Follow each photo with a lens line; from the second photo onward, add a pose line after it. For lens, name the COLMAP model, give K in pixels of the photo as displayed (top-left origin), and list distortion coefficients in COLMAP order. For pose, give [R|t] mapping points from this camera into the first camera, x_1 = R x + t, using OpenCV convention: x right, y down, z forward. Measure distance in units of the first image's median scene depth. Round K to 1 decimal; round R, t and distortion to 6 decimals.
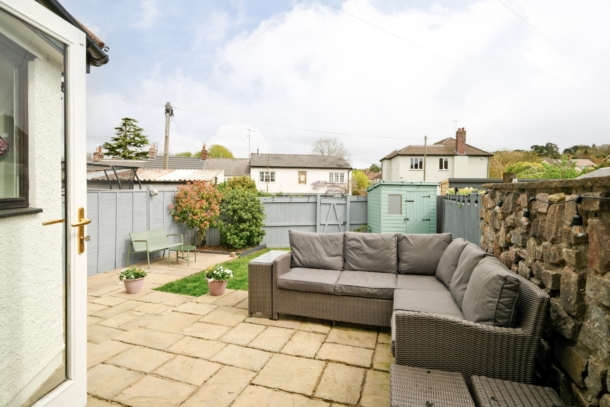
lens RADIAL K [[310.7, 0, 303.0], [0, 310.7, 195.9], [0, 0, 1]] dist [-0.002521, -0.000330]
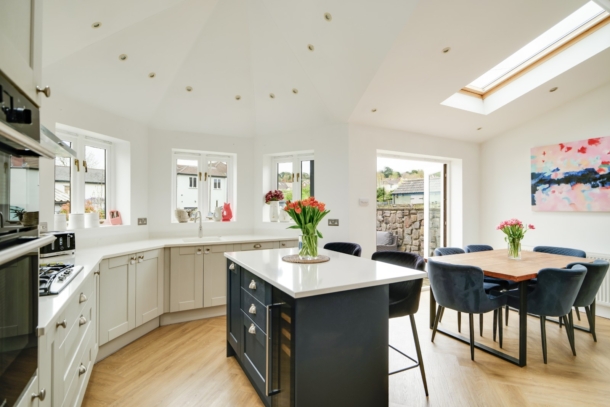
lens RADIAL K [[302.2, 0, 305.0], [0, 302.2, 203.5], [0, 0, 1]] dist [0.001359, 0.000254]
pose [[0.700076, -0.003379, 0.714060, -0.452798], [0.020390, 0.999676, -0.015260, -0.011218], [-0.713777, 0.025243, 0.699918, -0.147666]]
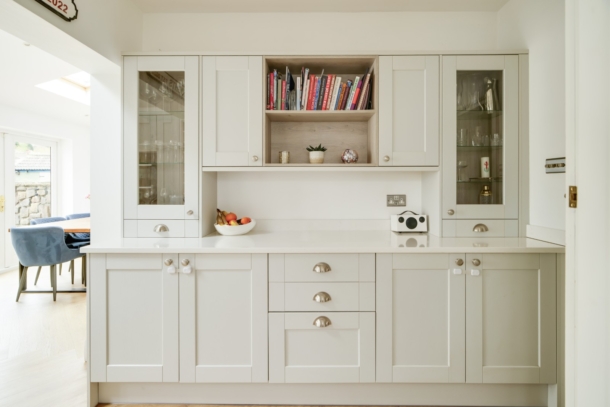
lens RADIAL K [[289.4, 0, 314.5], [0, 289.4, 186.6], [0, 0, 1]] dist [0.000119, 0.000145]
pose [[-0.295128, -0.011980, 0.955383, -0.541048], [0.019592, 0.999635, 0.018587, -0.002315], [-0.955257, 0.024203, -0.294786, -0.238083]]
